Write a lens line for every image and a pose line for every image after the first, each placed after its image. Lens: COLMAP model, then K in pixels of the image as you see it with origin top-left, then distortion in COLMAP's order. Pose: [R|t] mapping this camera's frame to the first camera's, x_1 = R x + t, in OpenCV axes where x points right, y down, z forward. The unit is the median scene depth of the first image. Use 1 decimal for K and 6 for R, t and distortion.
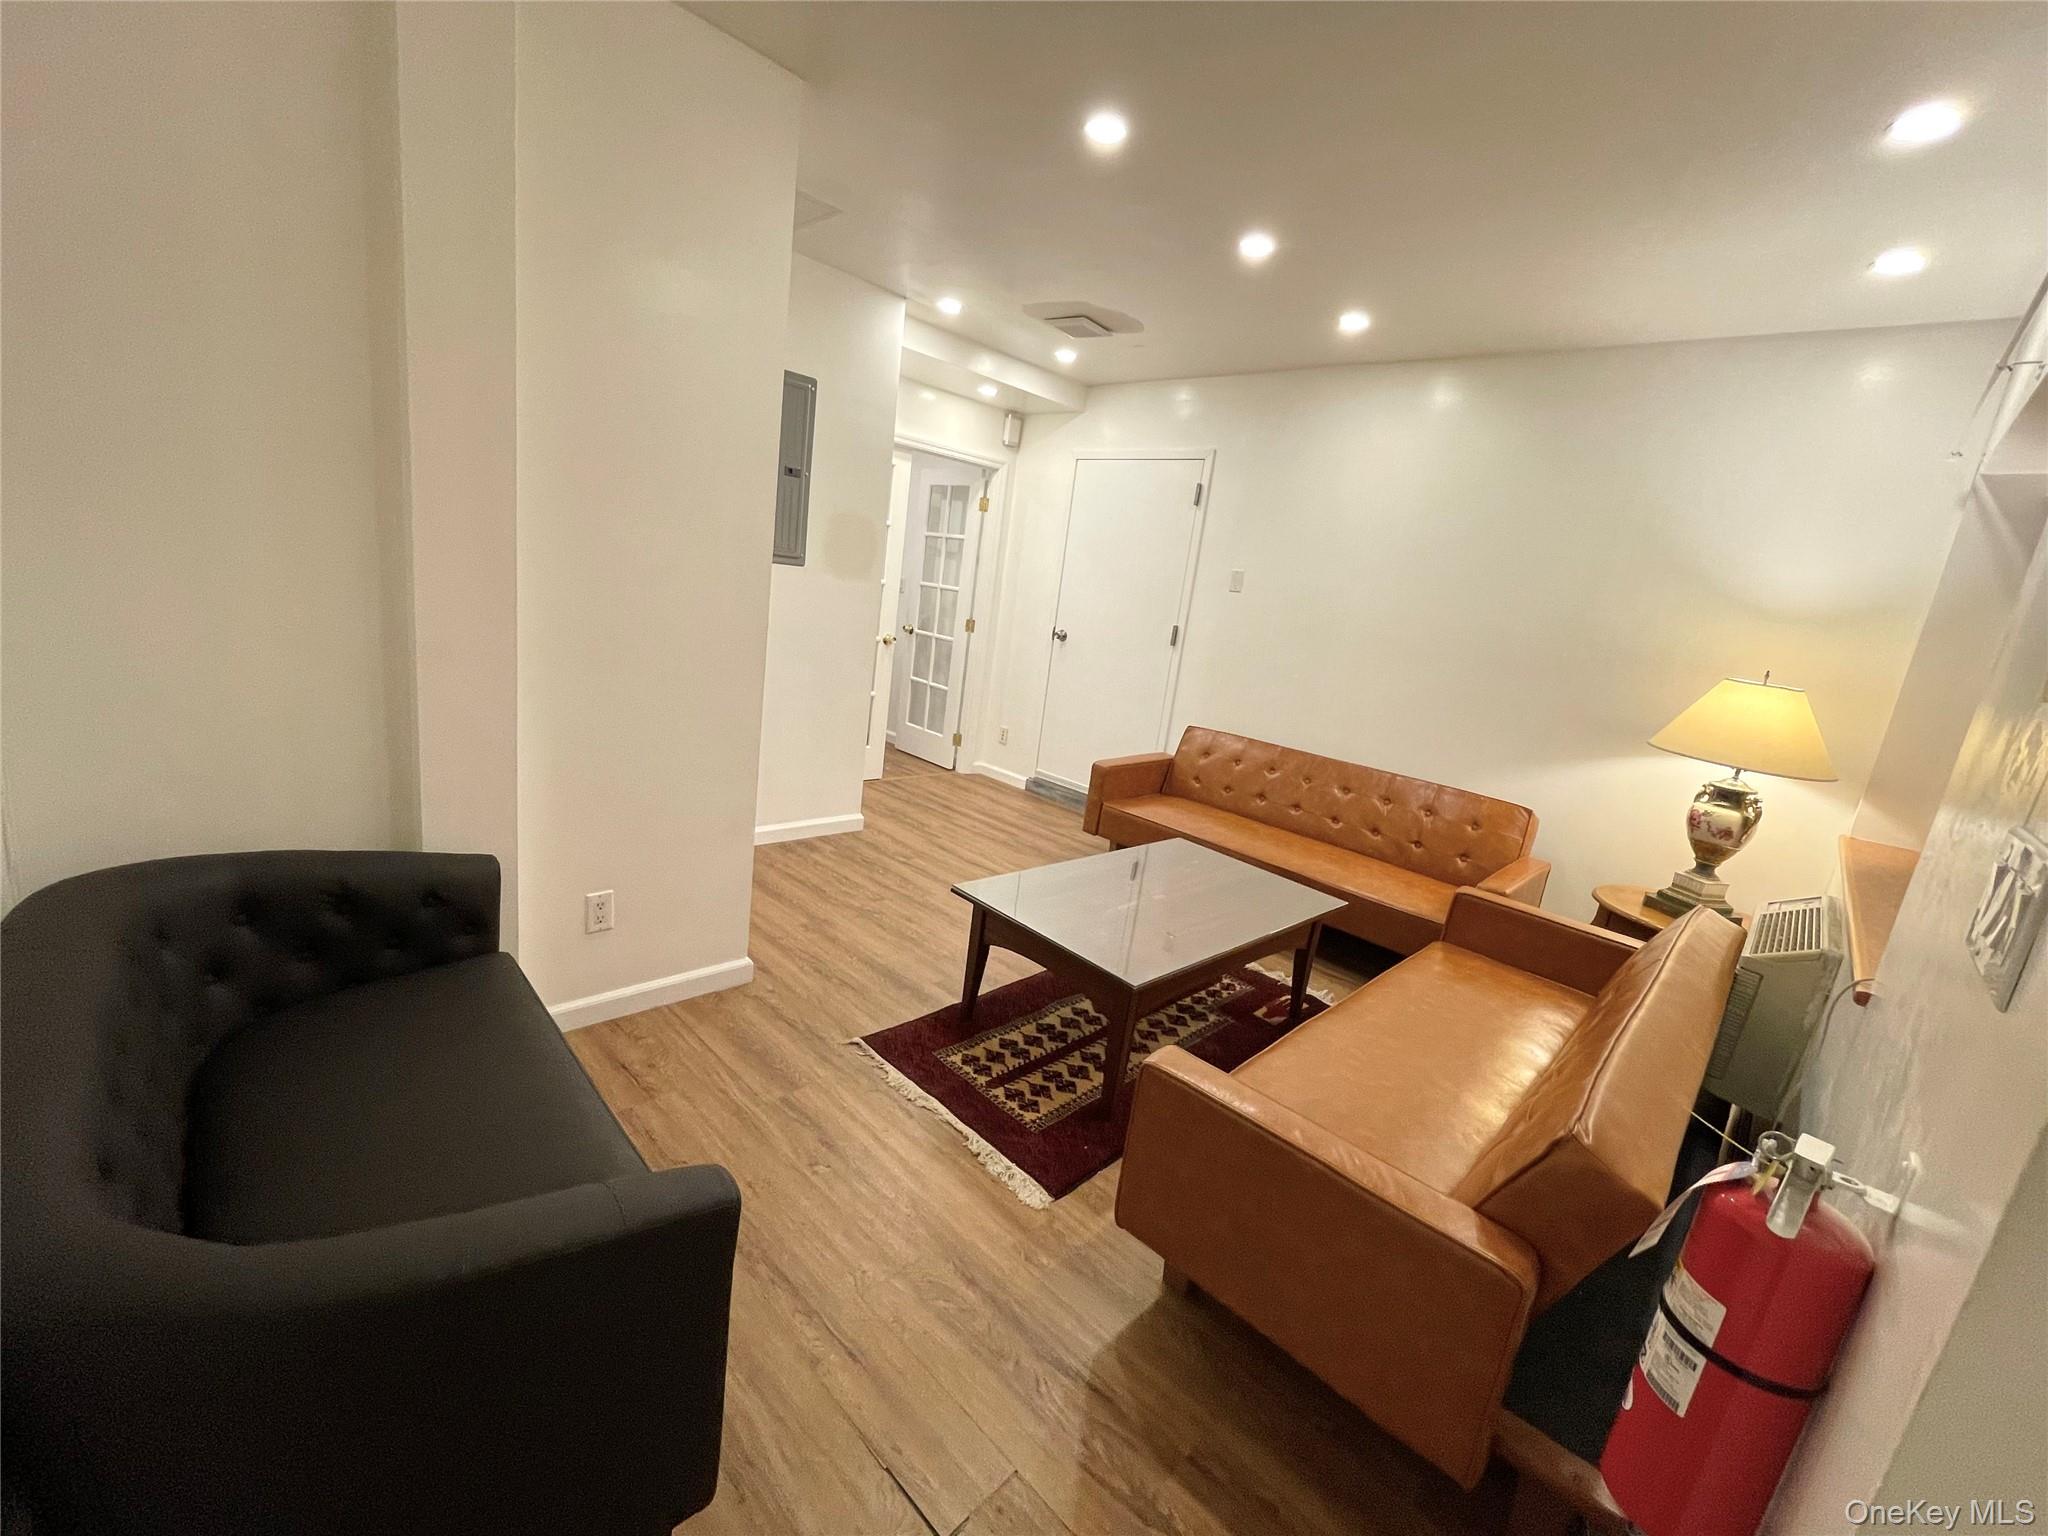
lens RADIAL K [[830.0, 0, 1023.2], [0, 830.0, 764.6], [0, 0, 1]] dist [-0.002935, -0.000864]
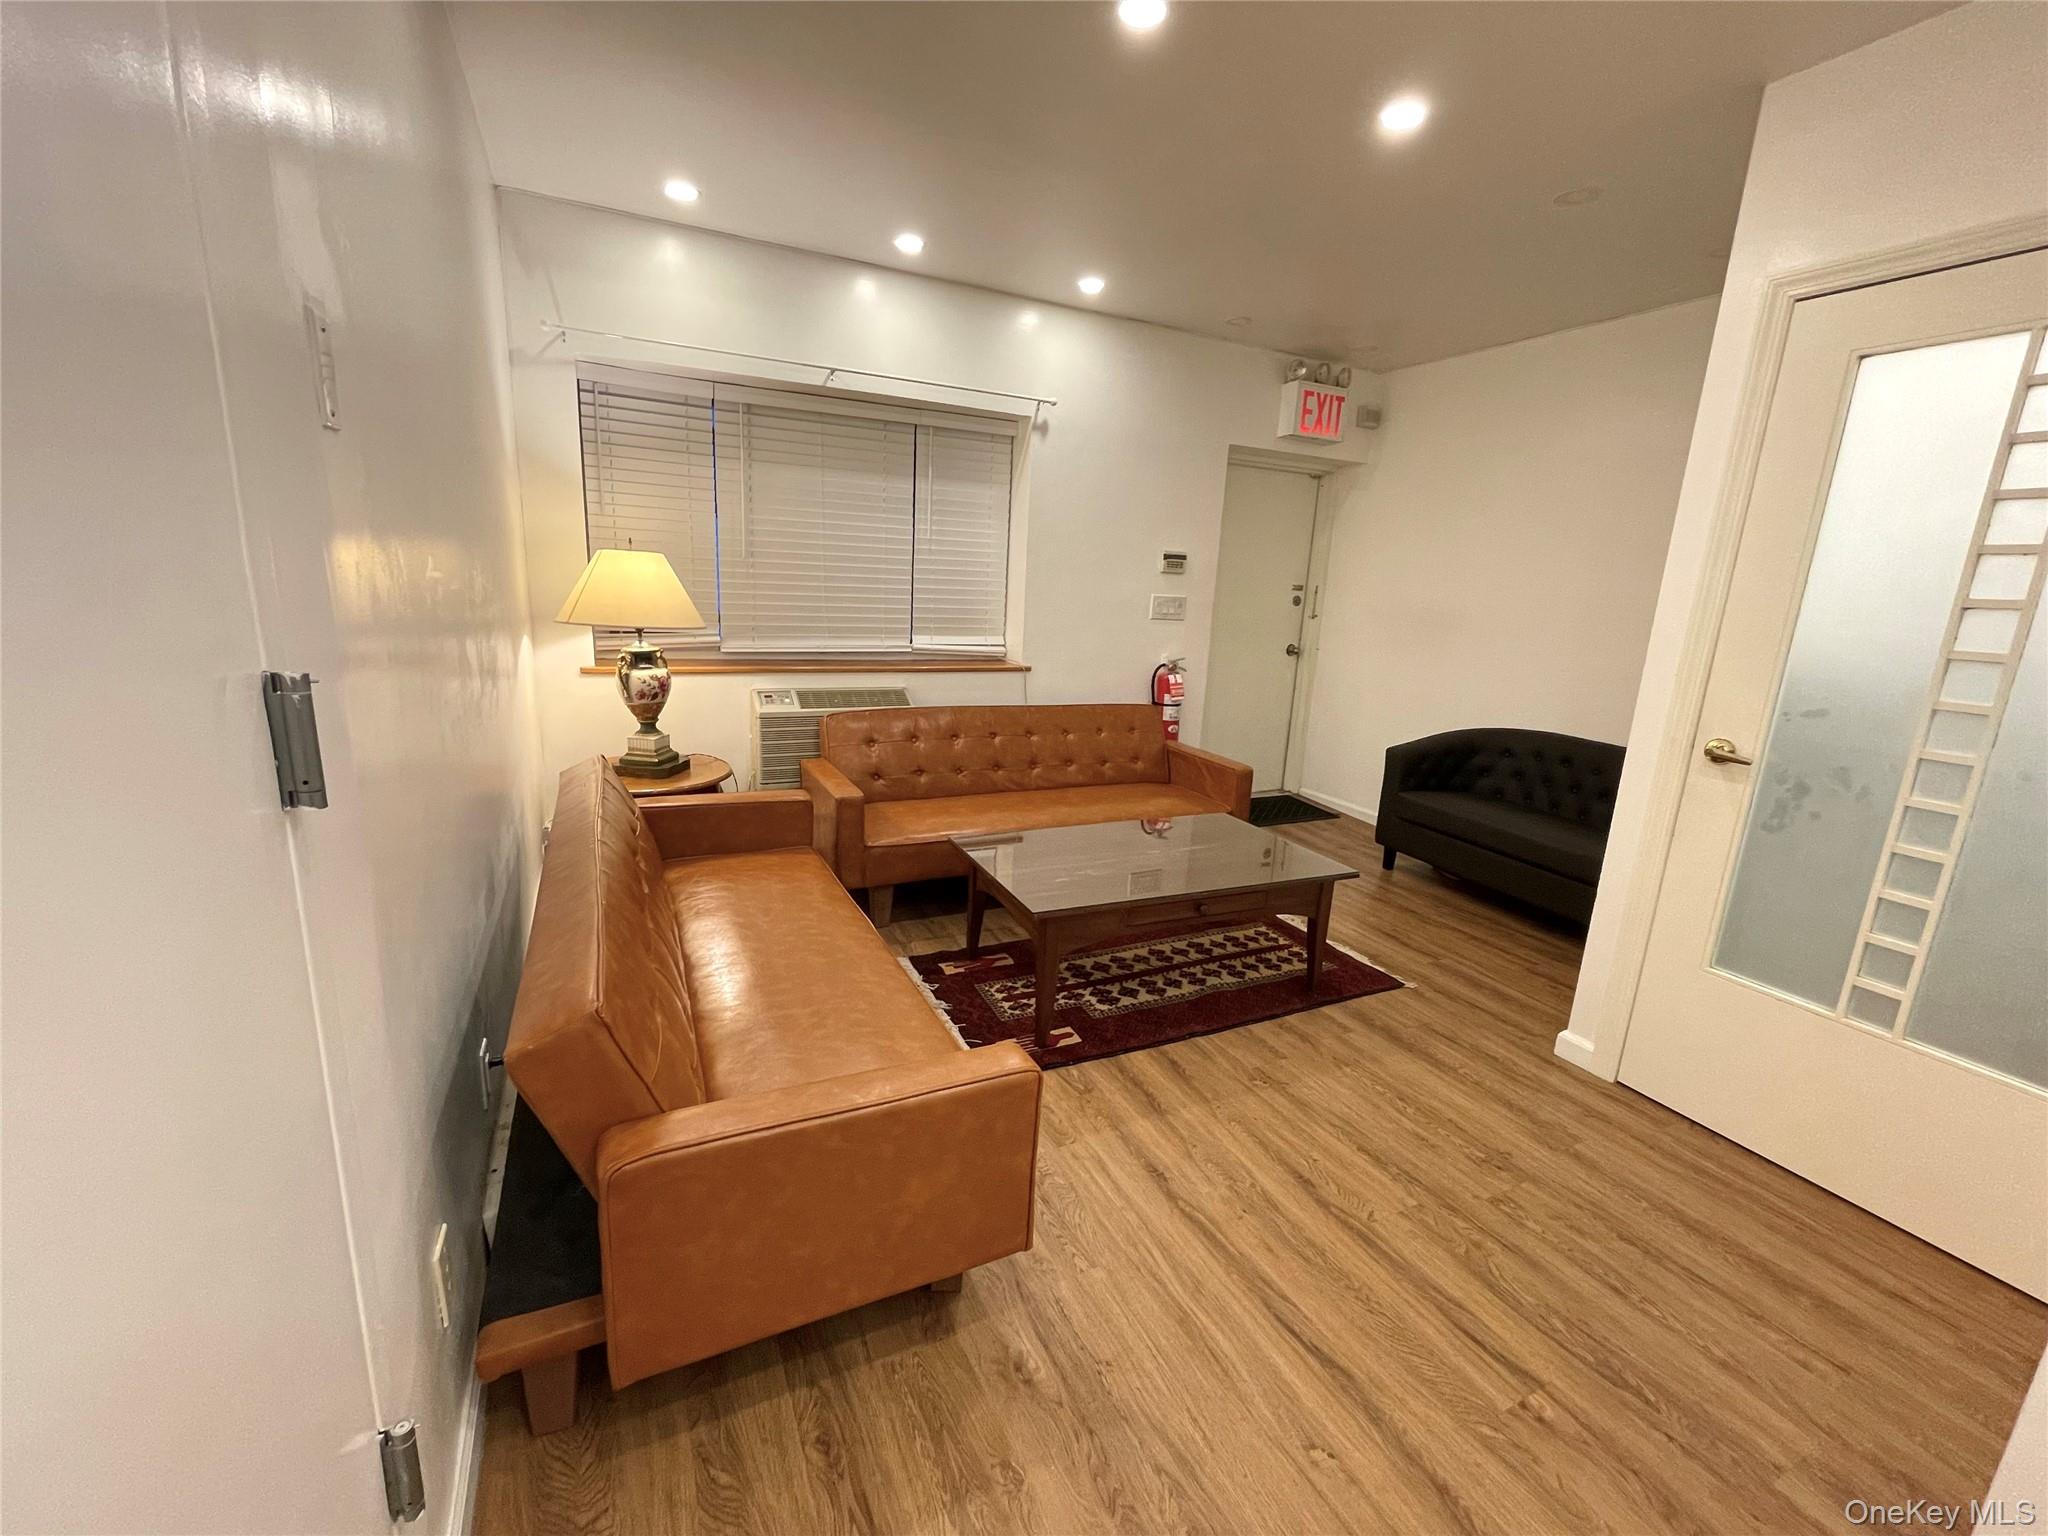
lens RADIAL K [[830.0, 0, 1025.7], [0, 830.0, 769.7], [0, 0, 1]] dist [-0.002935, -0.000864]
pose [[-0.926078, -0.245315, 0.286706, 0.035577], [-0.090467, 0.882011, 0.462464, -0.393312], [-0.366327, 0.402340, -0.839004, 1.840864]]
